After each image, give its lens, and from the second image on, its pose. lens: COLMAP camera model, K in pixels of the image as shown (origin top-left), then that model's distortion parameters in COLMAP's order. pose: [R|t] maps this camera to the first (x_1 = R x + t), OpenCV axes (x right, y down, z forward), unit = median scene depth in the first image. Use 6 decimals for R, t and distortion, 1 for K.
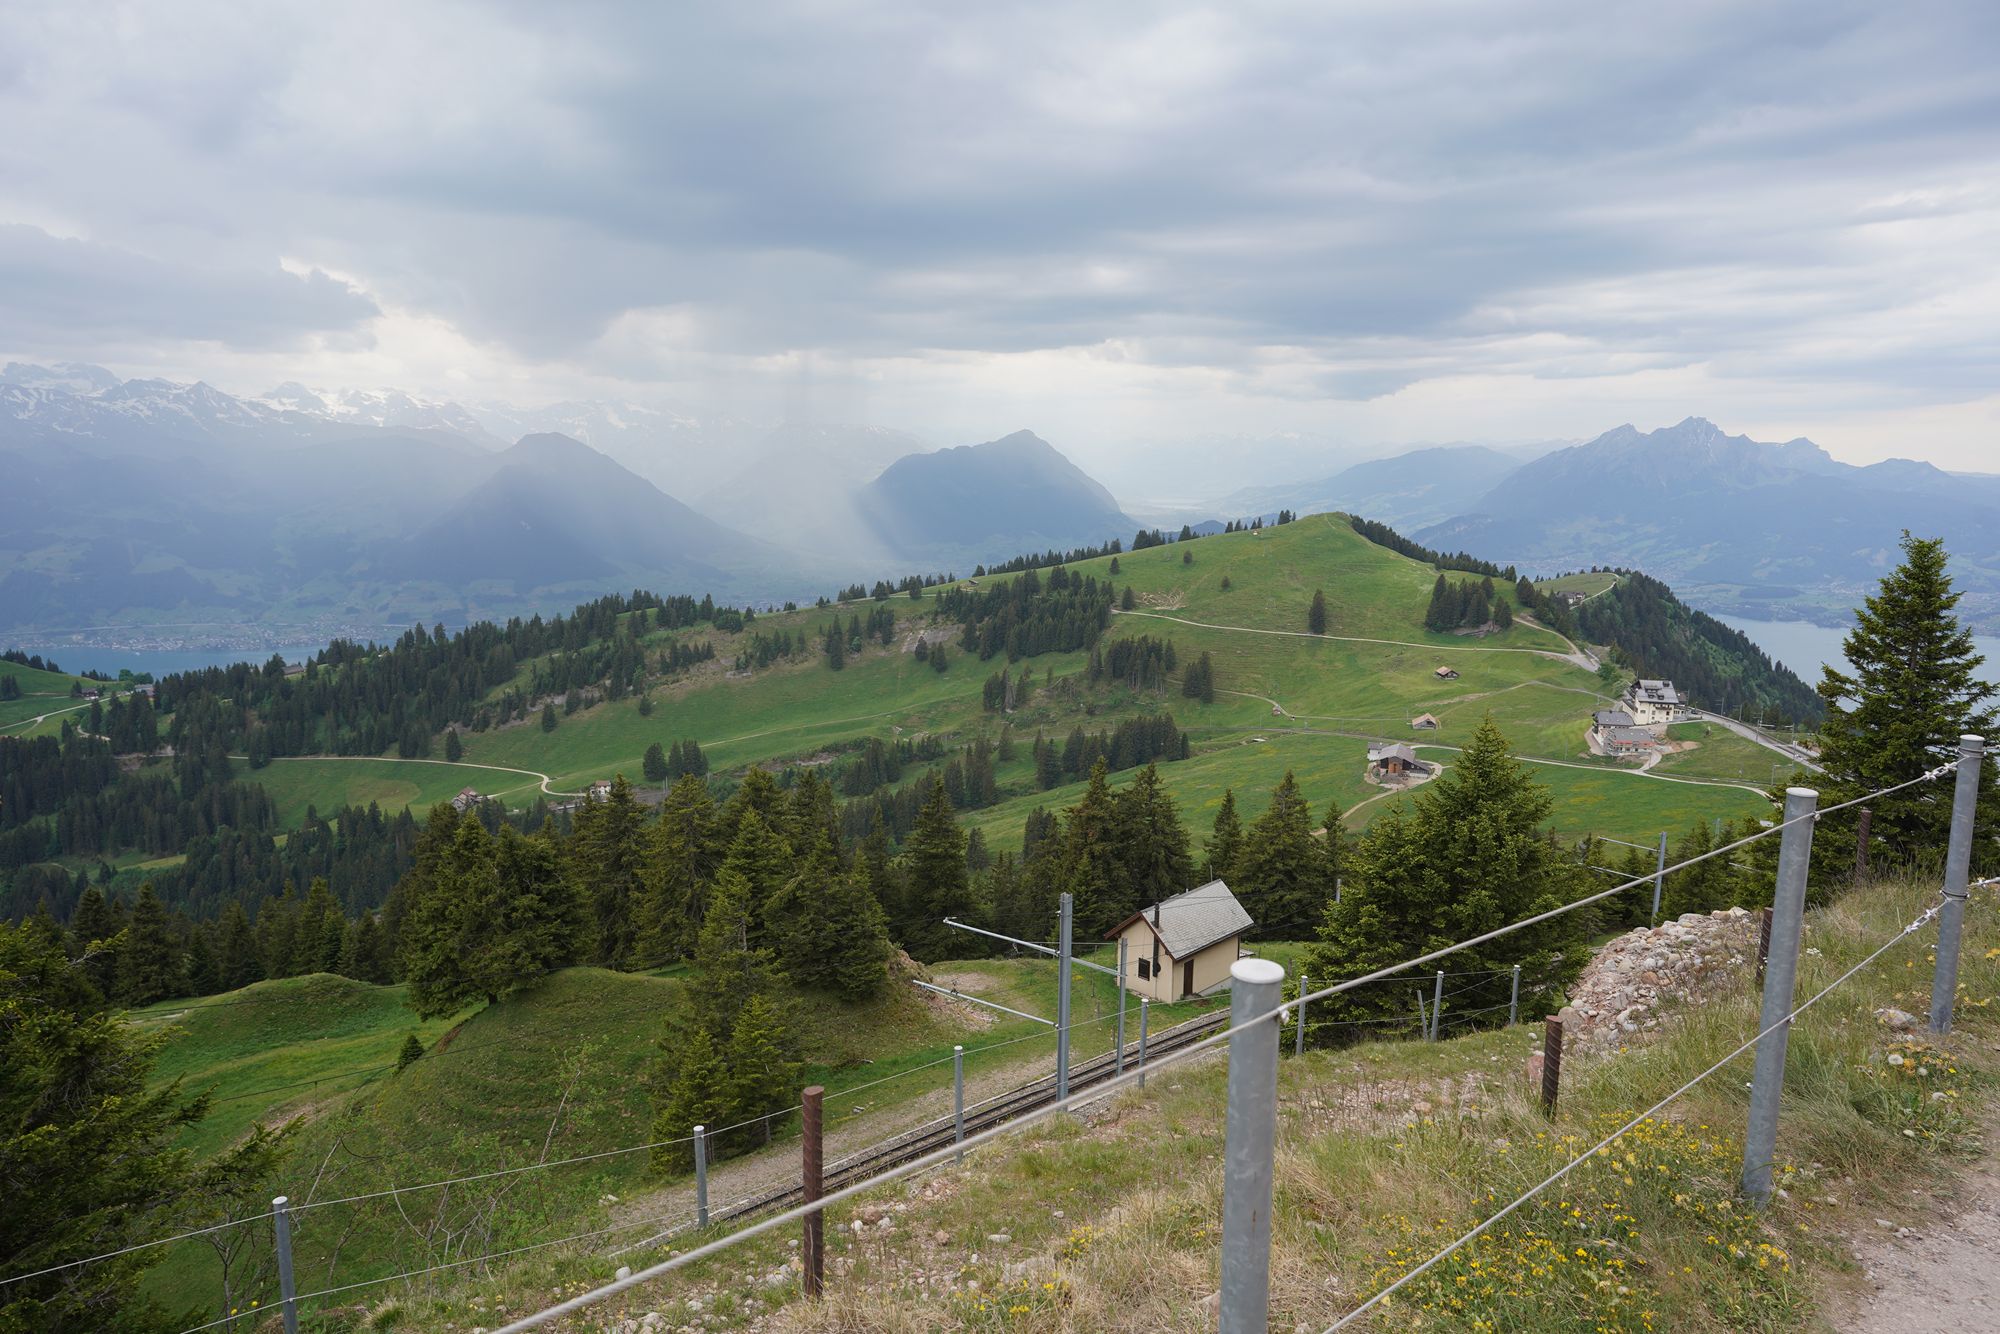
lens RADIAL K [[1315.7, 0, 993.5], [0, 1315.7, 668.3], [0, 0, 1]] dist [-0.023078, 0.024782]
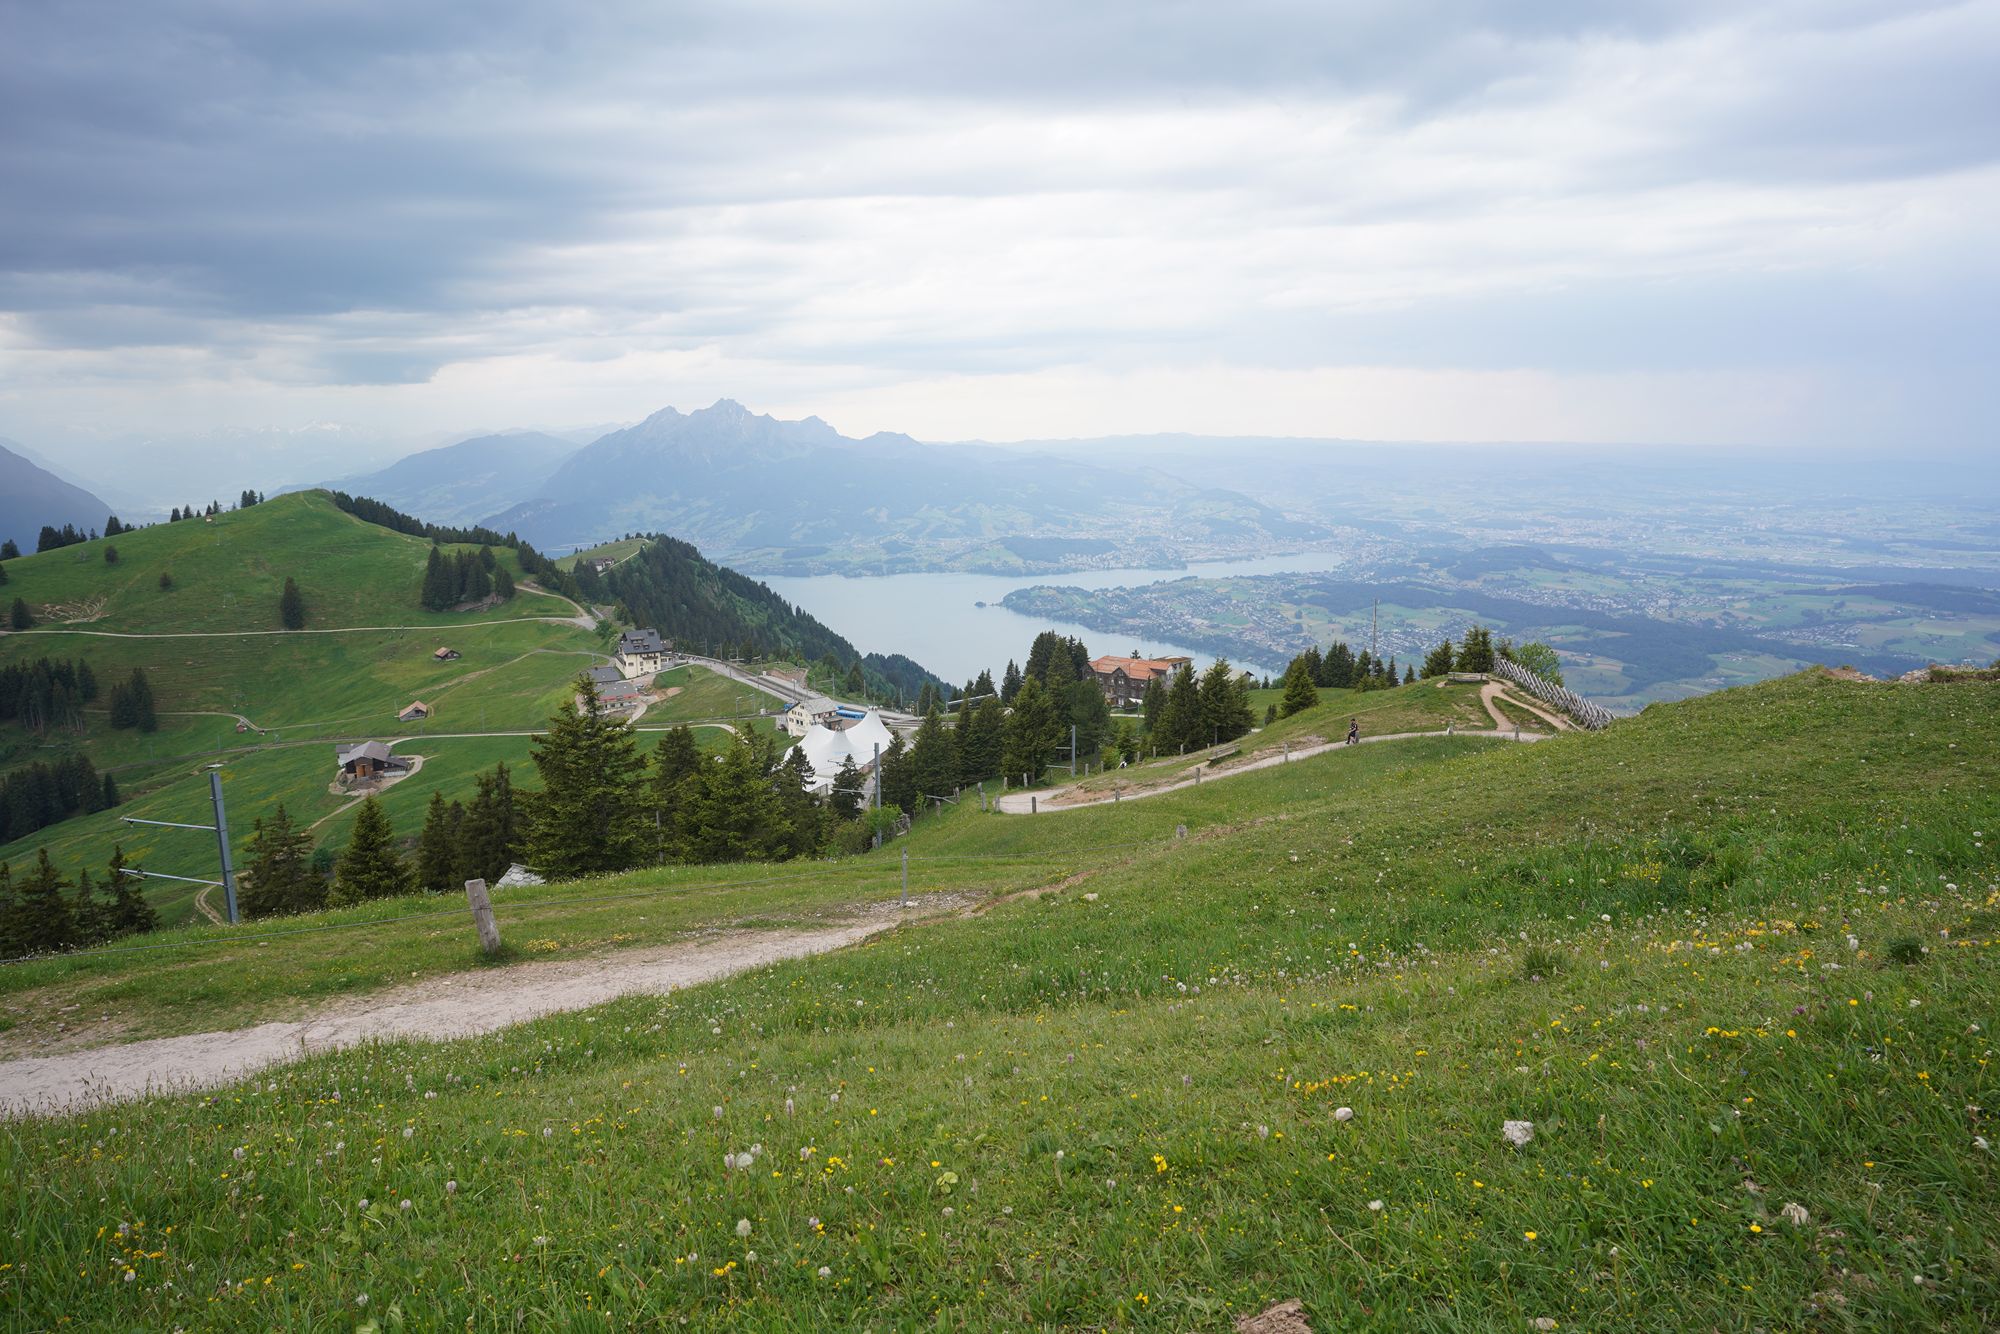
lens RADIAL K [[1318.5, 0, 994.1], [0, 1318.5, 667.8], [0, 0, 1]] dist [-0.023139, 0.024129]
pose [[0.777815, -0.137490, 0.613270, 0.078725], [0.132231, 0.989737, 0.054182, 0.012850], [-0.614425, 0.038950, 0.788013, 0.058278]]
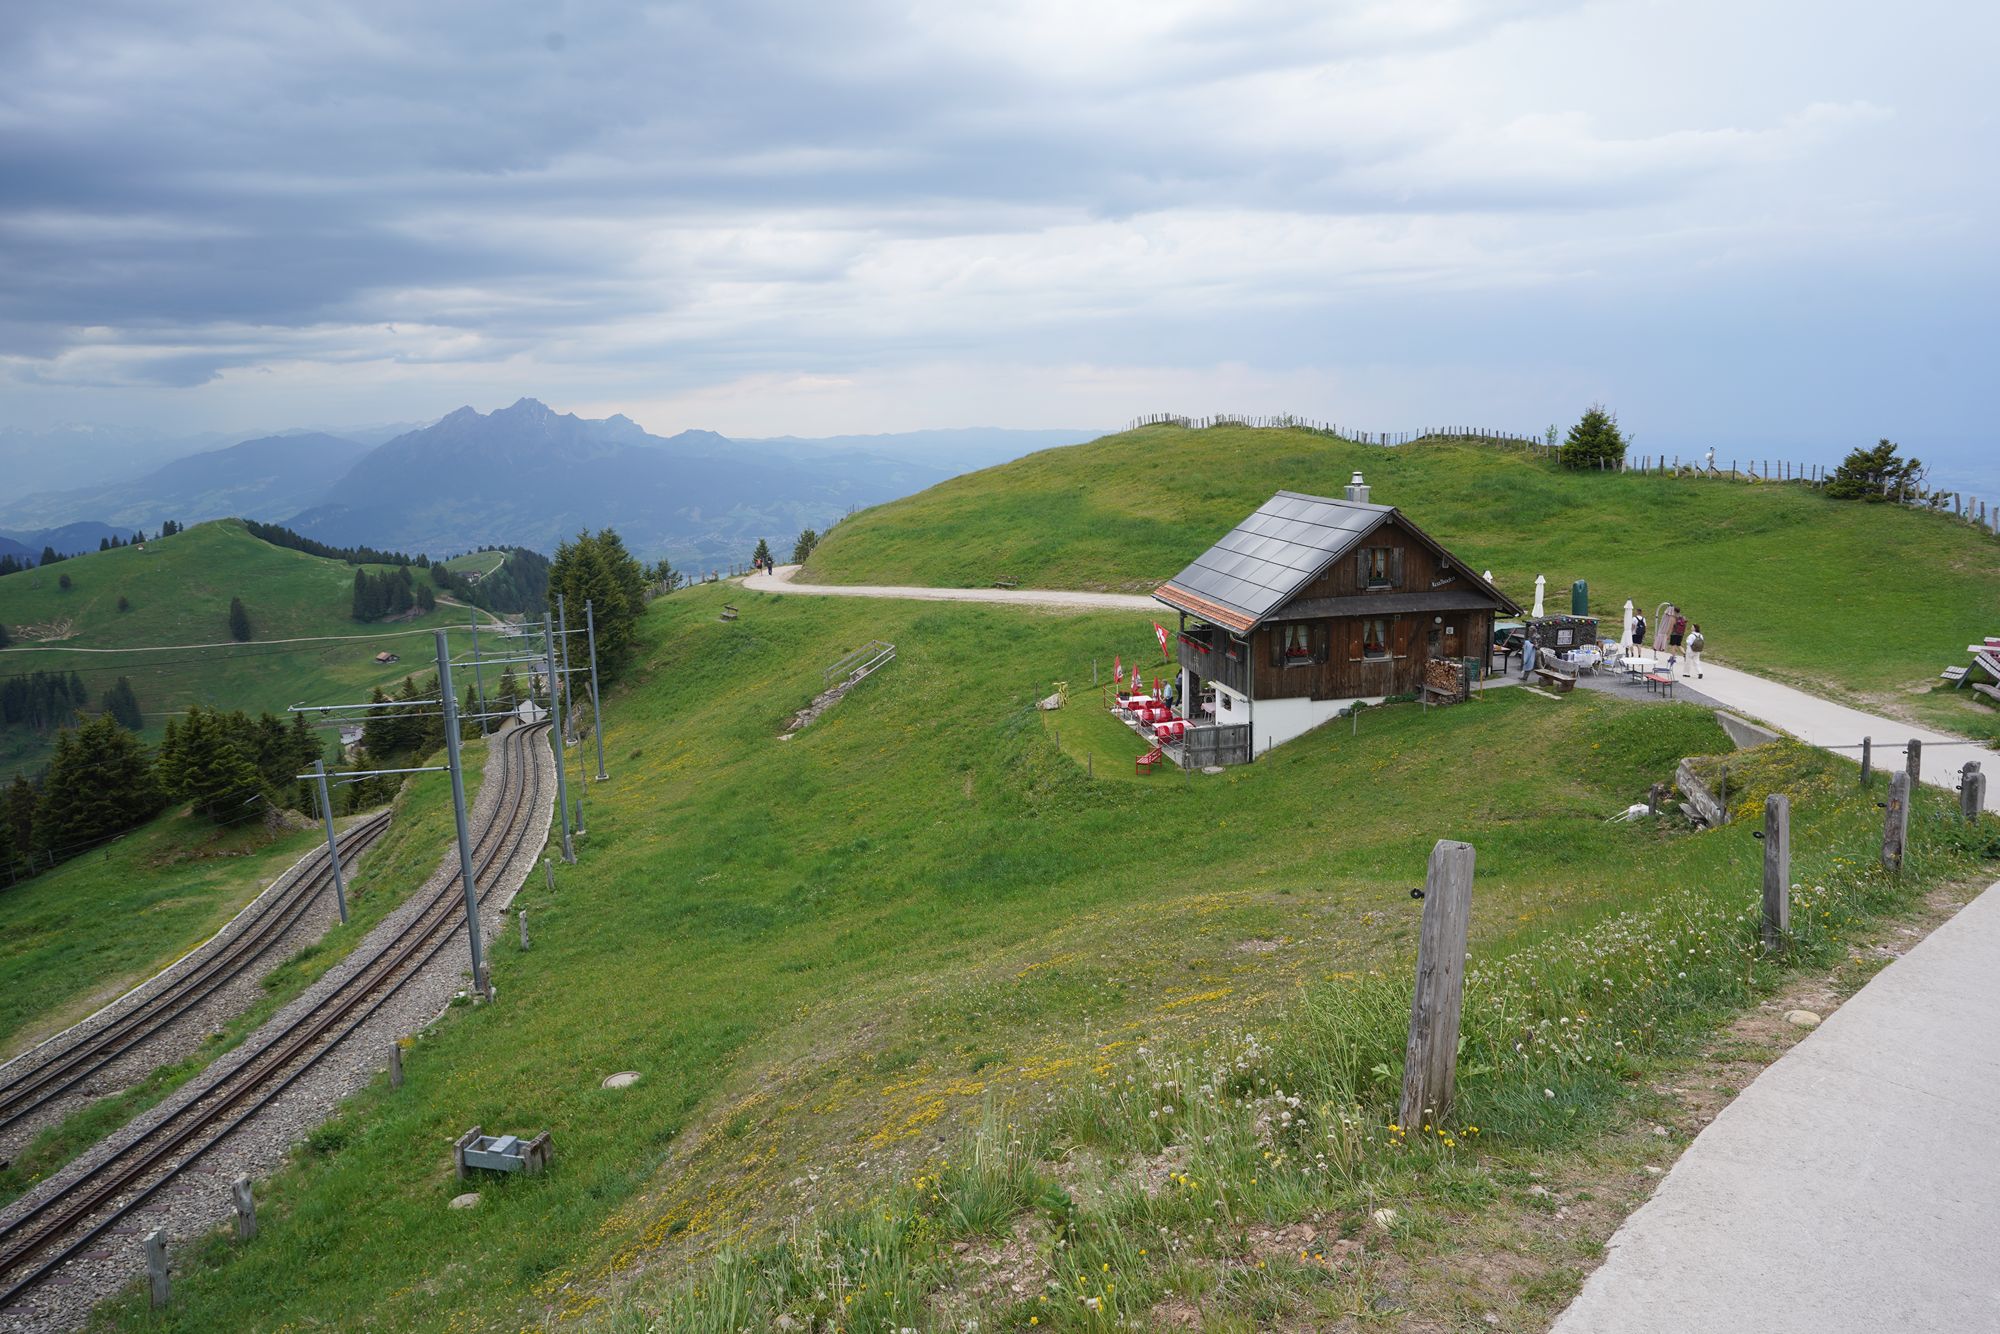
lens RADIAL K [[1318.5, 0, 994.1], [0, 1318.5, 667.8], [0, 0, 1]] dist [-0.023139, 0.024129]
pose [[0.681490, -0.164770, 0.713038, -0.084333], [0.156147, 0.984626, 0.078291, 0.004973], [-0.714975, 0.057984, 0.696741, -0.111543]]
